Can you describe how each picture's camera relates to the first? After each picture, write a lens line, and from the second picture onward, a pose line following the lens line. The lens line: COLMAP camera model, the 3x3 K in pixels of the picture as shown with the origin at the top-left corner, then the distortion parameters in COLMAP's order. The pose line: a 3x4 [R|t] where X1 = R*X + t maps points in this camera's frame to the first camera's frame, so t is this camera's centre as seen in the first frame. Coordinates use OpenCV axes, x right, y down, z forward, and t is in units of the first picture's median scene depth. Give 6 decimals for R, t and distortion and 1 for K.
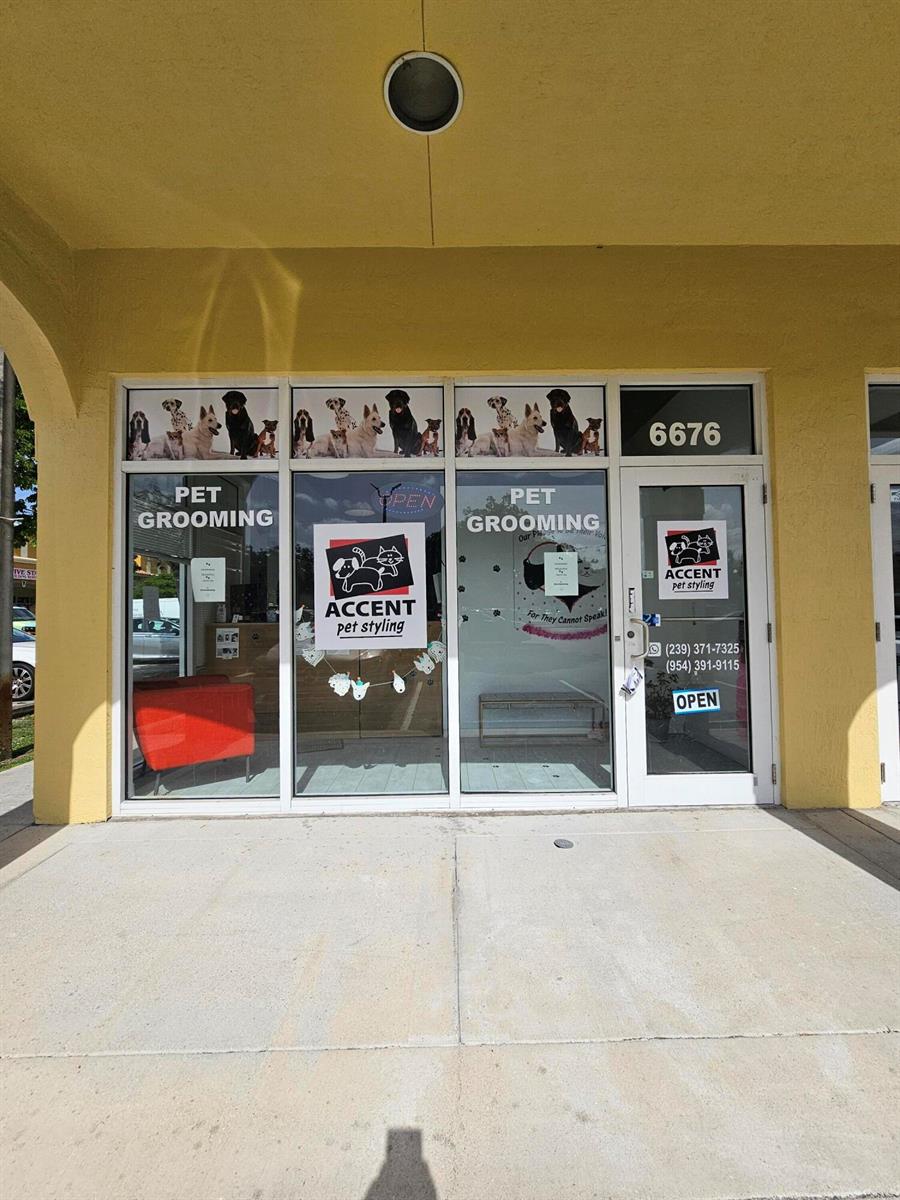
lens RADIAL K [[492.0, 0, 454.2], [0, 492.0, 597.2], [0, 0, 1]] dist [-0.003217, 0.000738]
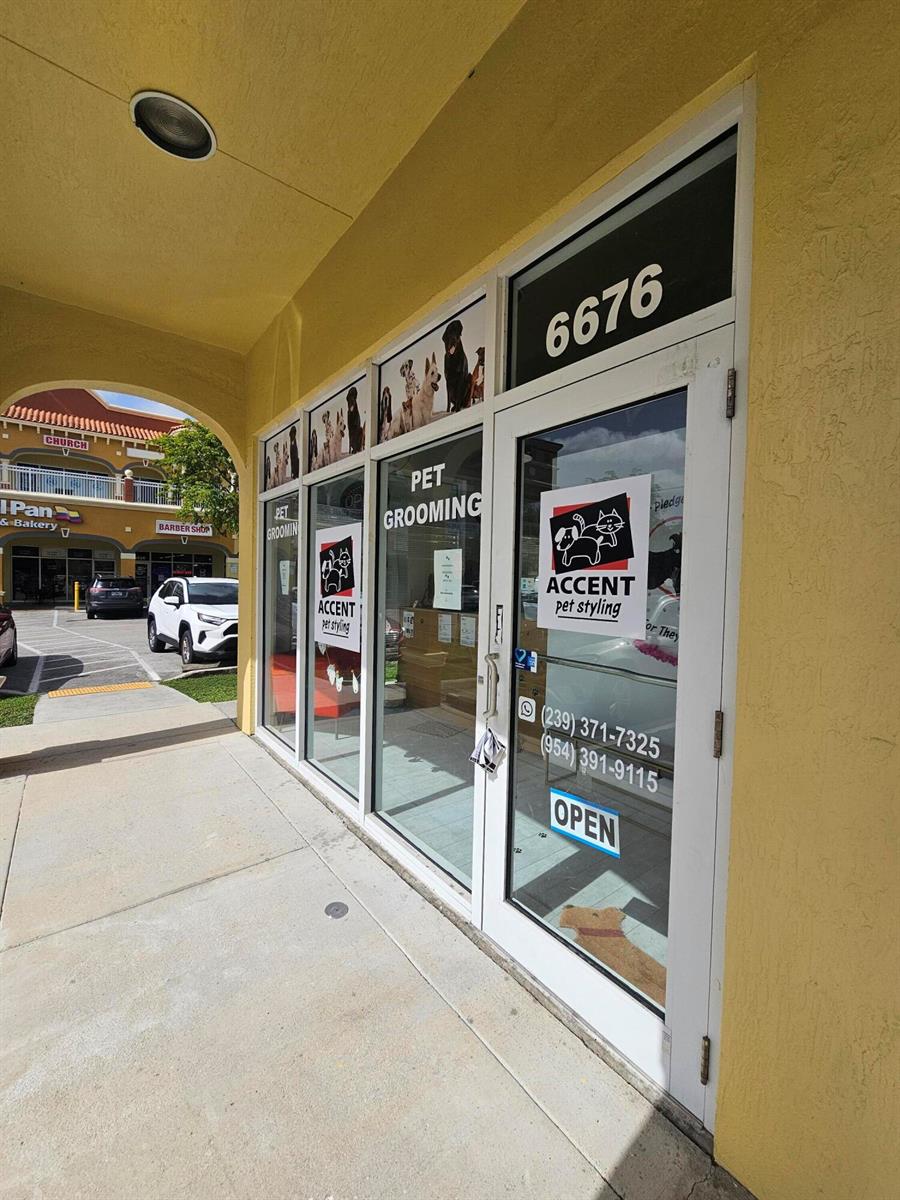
lens RADIAL K [[492.0, 0, 454.2], [0, 492.0, 597.2], [0, 0, 1]] dist [-0.003217, 0.000738]
pose [[0.604252, 0.052451, -0.795065, 0.821377], [-0.008253, 0.998189, 0.059579, -0.065482], [0.796751, -0.029439, 0.603591, 0.566858]]
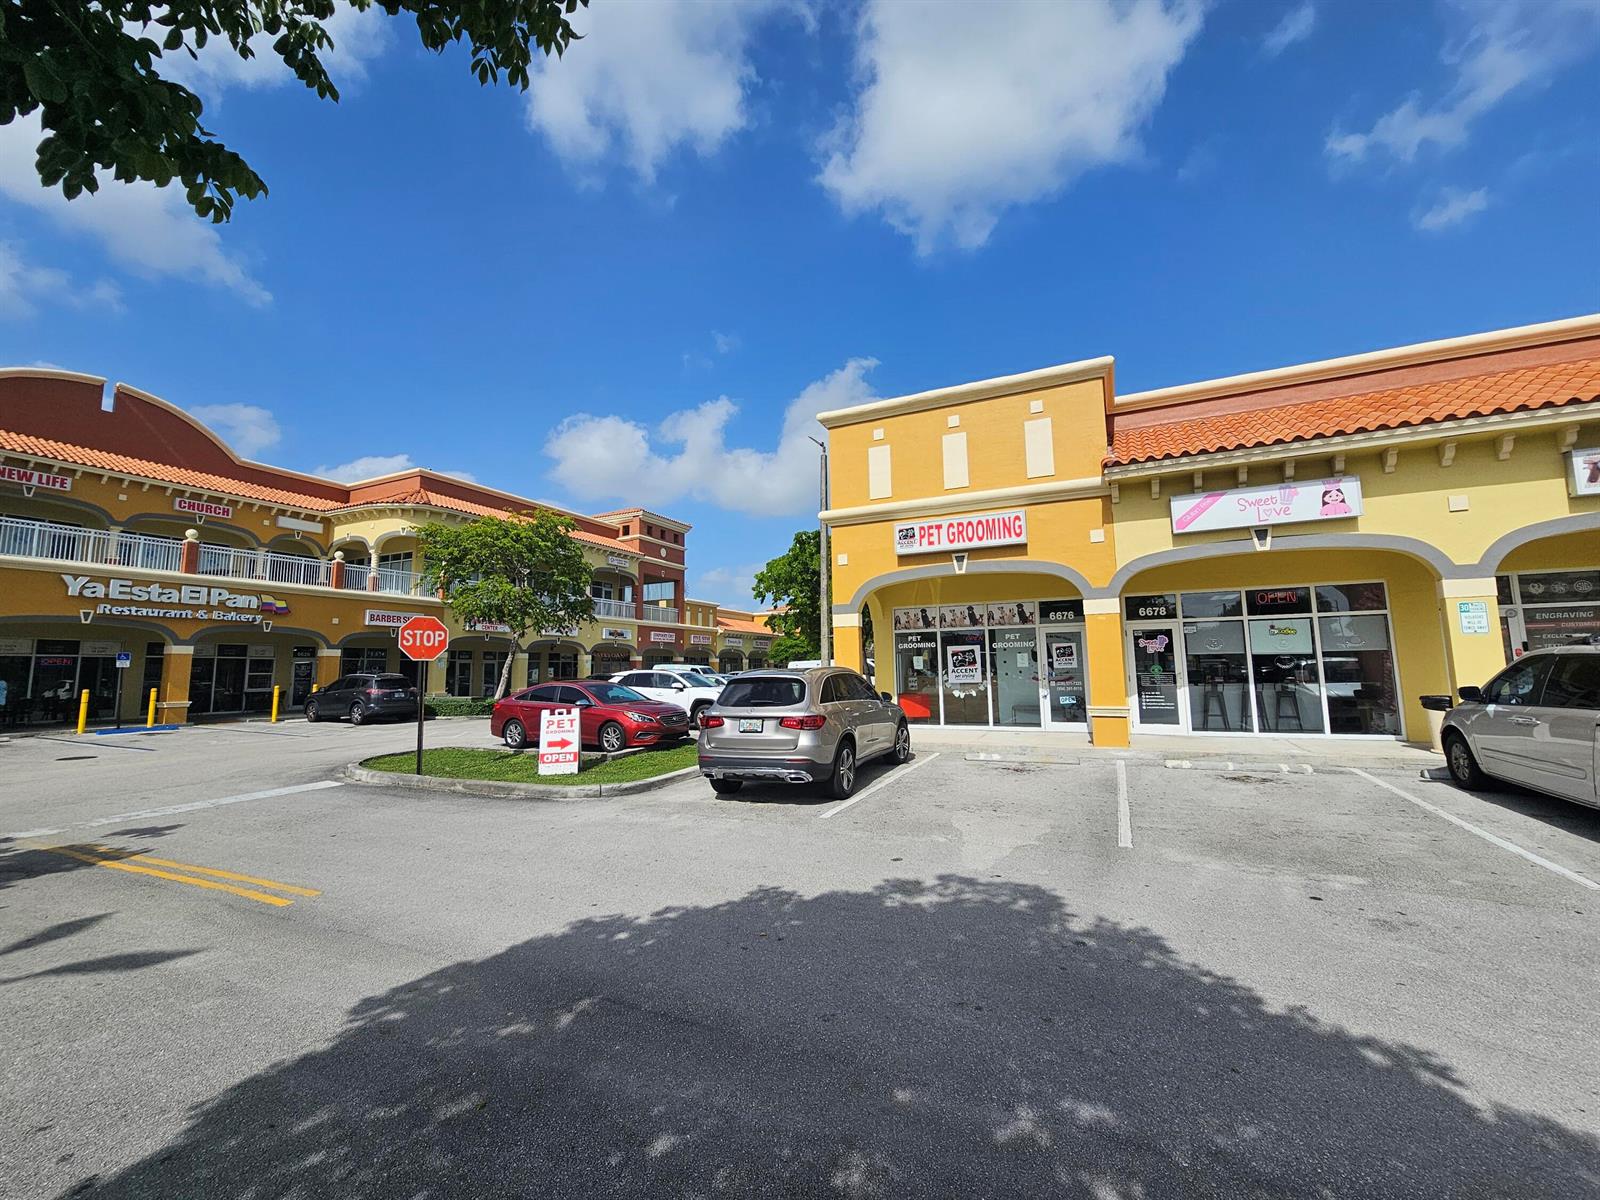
lens RADIAL K [[656.0, 0, 795.0], [0, 656.0, 593.8], [0, 0, 1]] dist [-0.003217, 0.000738]
pose [[0.893917, -0.052970, -0.445092, 0.840954], [0.015550, 0.996060, -0.087309, -0.130525], [0.447963, 0.071126, 0.891218, -3.662711]]
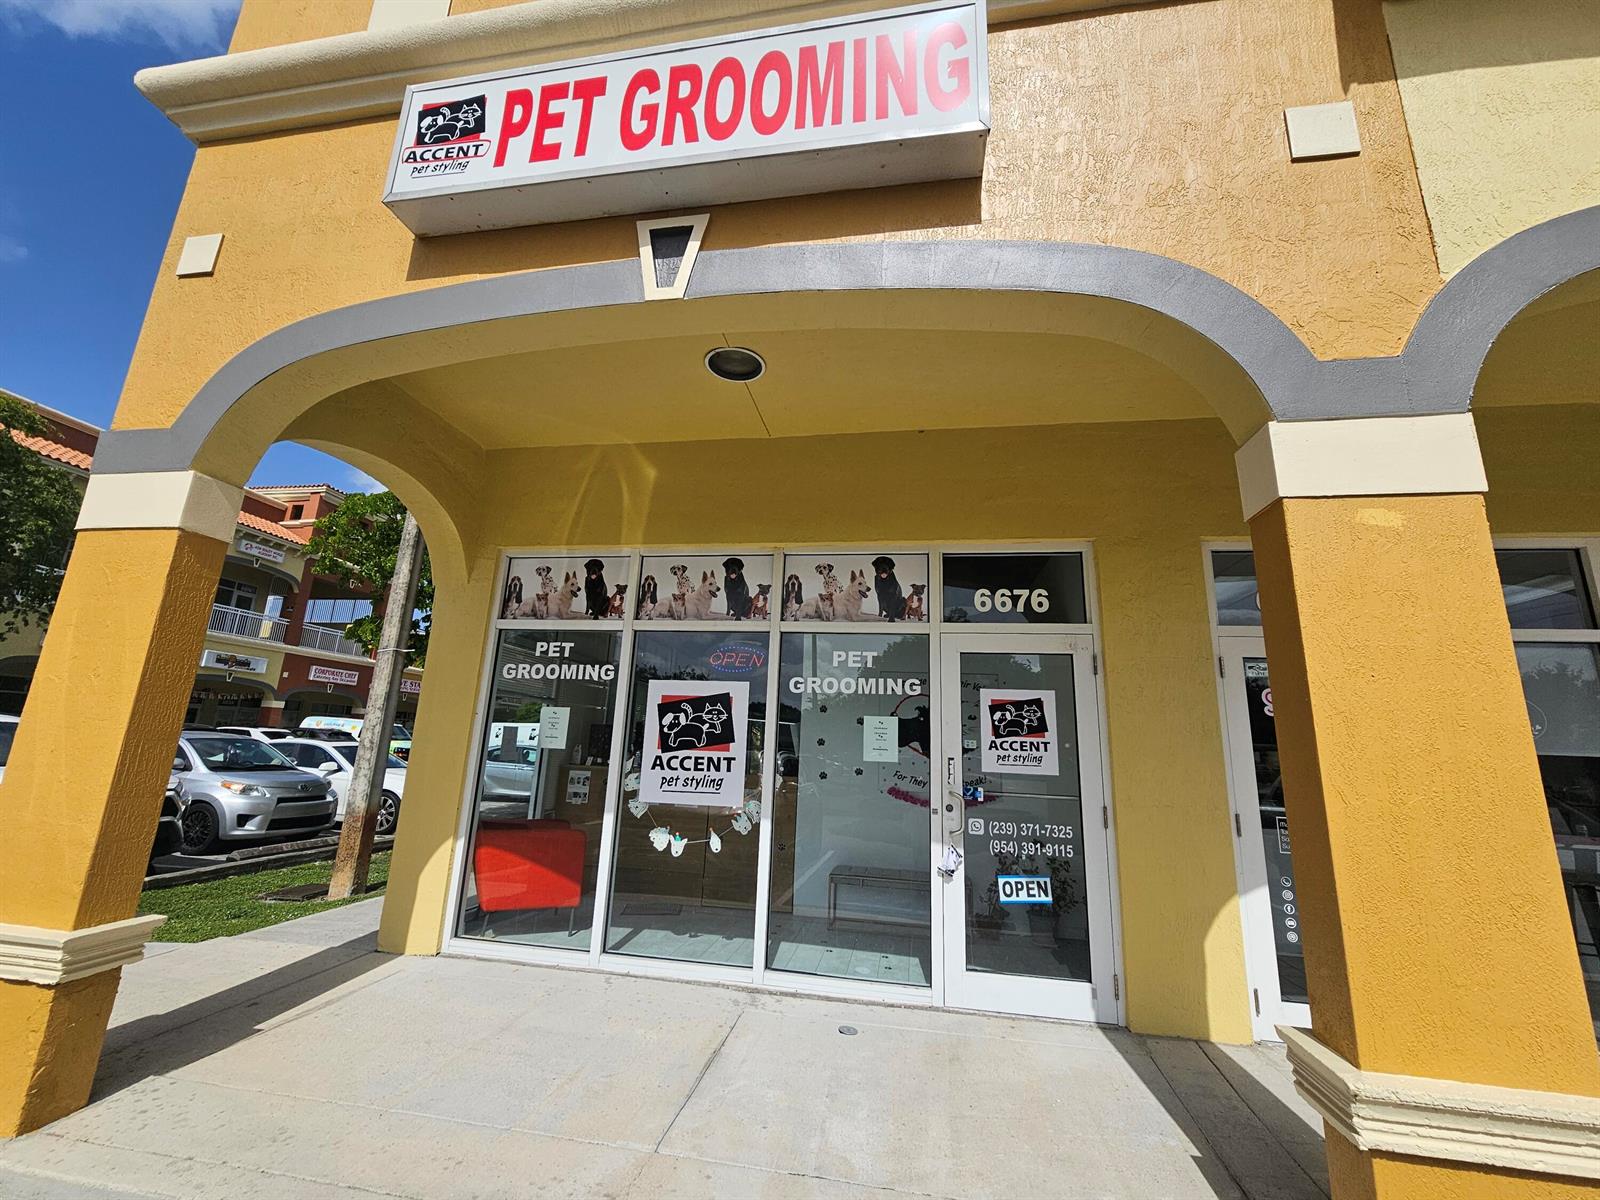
lens RADIAL K [[656.0, 0, 795.0], [0, 656.0, 593.8], [0, 0, 1]] dist [-0.003217, 0.000738]
pose [[0.981611, 0.010060, -0.190628, 0.299553], [-0.049058, 0.978365, -0.200987, -0.059742], [0.184482, 0.206643, 0.960867, -0.358489]]
